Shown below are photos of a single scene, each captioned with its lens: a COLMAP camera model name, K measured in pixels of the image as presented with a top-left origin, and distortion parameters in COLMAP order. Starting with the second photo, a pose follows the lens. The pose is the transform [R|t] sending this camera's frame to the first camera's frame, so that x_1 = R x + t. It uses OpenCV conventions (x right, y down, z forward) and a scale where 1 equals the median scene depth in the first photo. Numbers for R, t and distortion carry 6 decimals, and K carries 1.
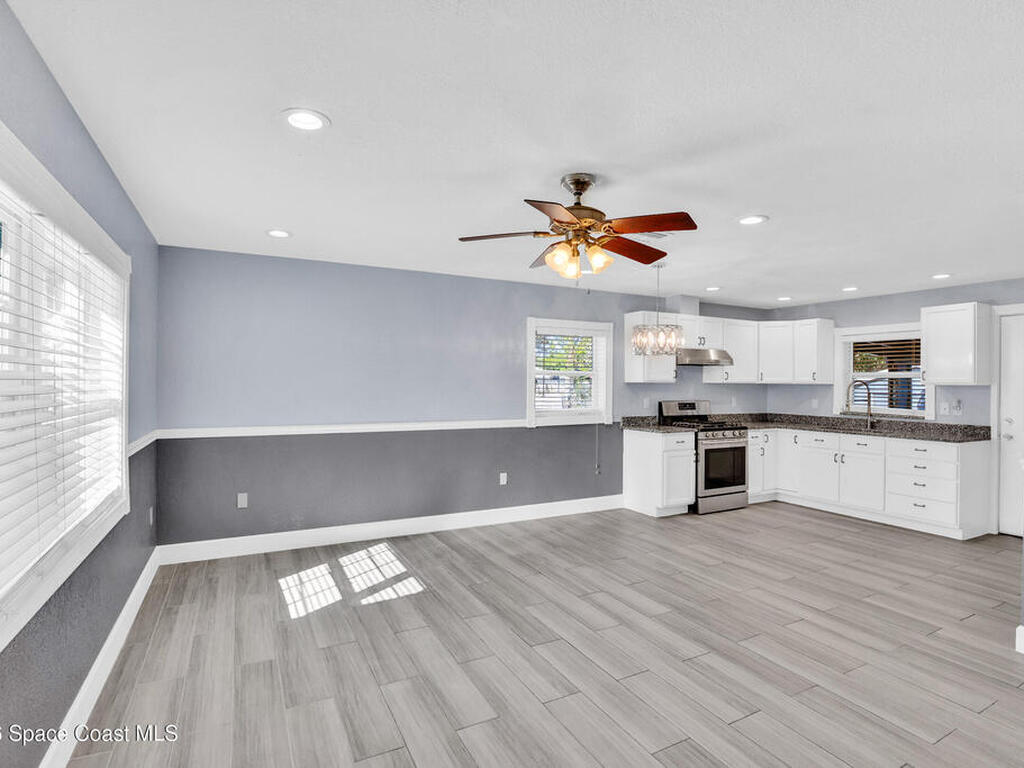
lens RADIAL K [[529.1, 0, 516.9], [0, 529.1, 381.4], [0, 0, 1]] dist [-0.047283, 0.016192]
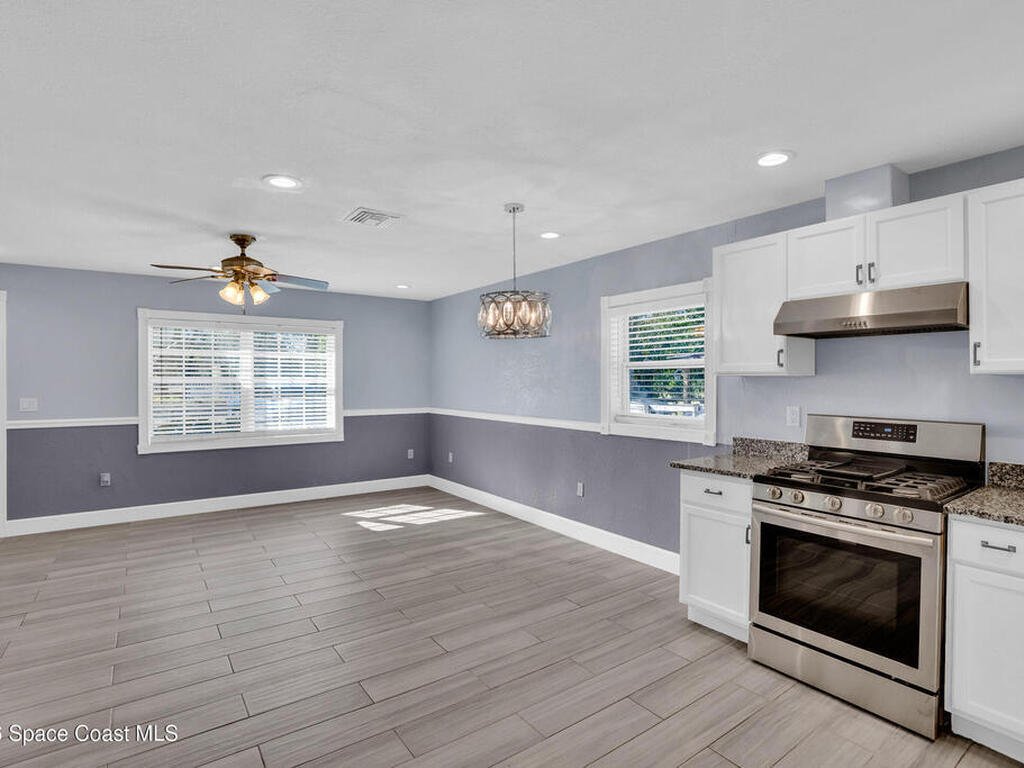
lens RADIAL K [[529.1, 0, 516.9], [0, 529.1, 381.4], [0, 0, 1]] dist [-0.047283, 0.016192]
pose [[0.139687, -0.004571, -0.990185, 0.907246], [0.003361, 0.999986, -0.004142, 0.010720], [0.990190, -0.002750, 0.139701, 0.856192]]
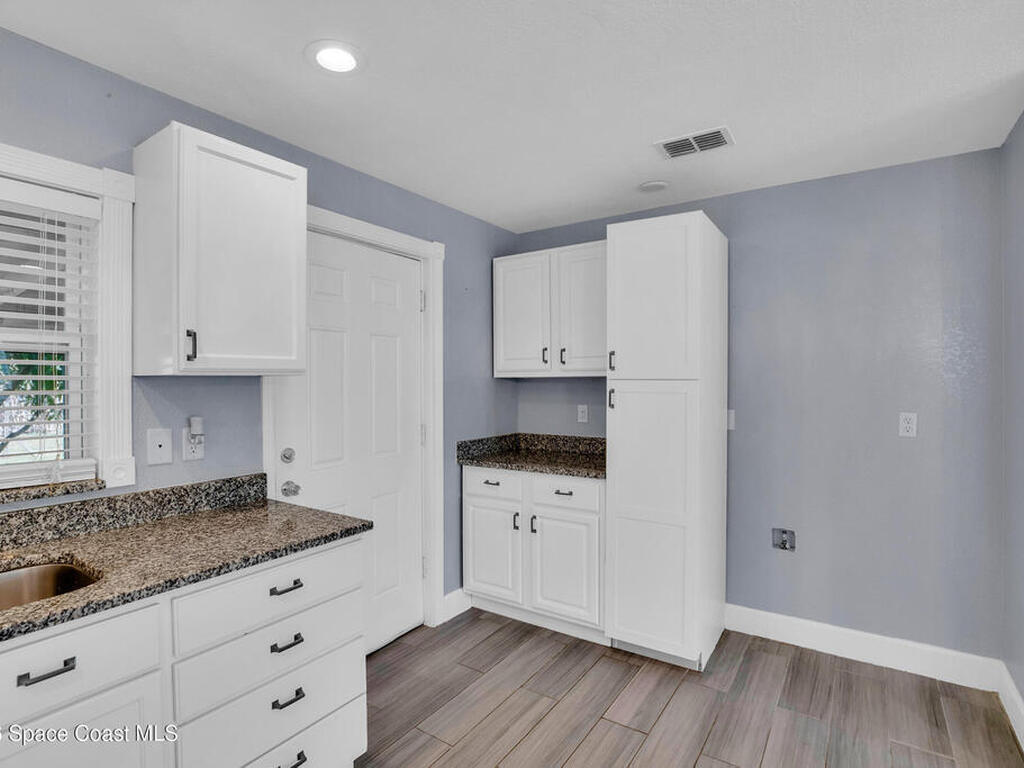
lens RADIAL K [[527.4, 0, 520.7], [0, 527.4, 382.5], [0, 0, 1]] dist [-0.041975, 0.006999]
pose [[-0.487263, -0.011615, 0.873178, 0.456259], [-0.005670, 0.999933, 0.010137, 0.007105], [-0.873237, -0.000012, -0.487296, 1.055633]]
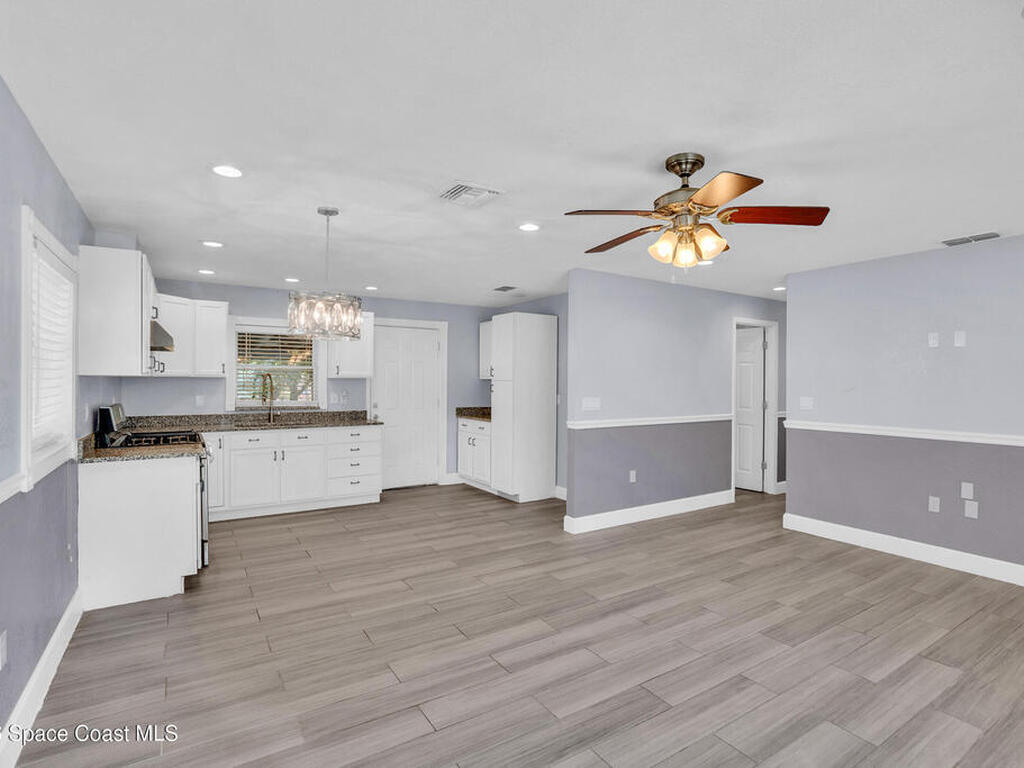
lens RADIAL K [[529.1, 0, 516.9], [0, 529.1, 381.4], [0, 0, 1]] dist [-0.047283, 0.016192]
pose [[-0.085816, -0.010120, 0.996260, -0.432408], [-0.008919, 0.999916, 0.009389, -0.000738], [-0.996271, -0.008080, -0.085899, 0.761219]]
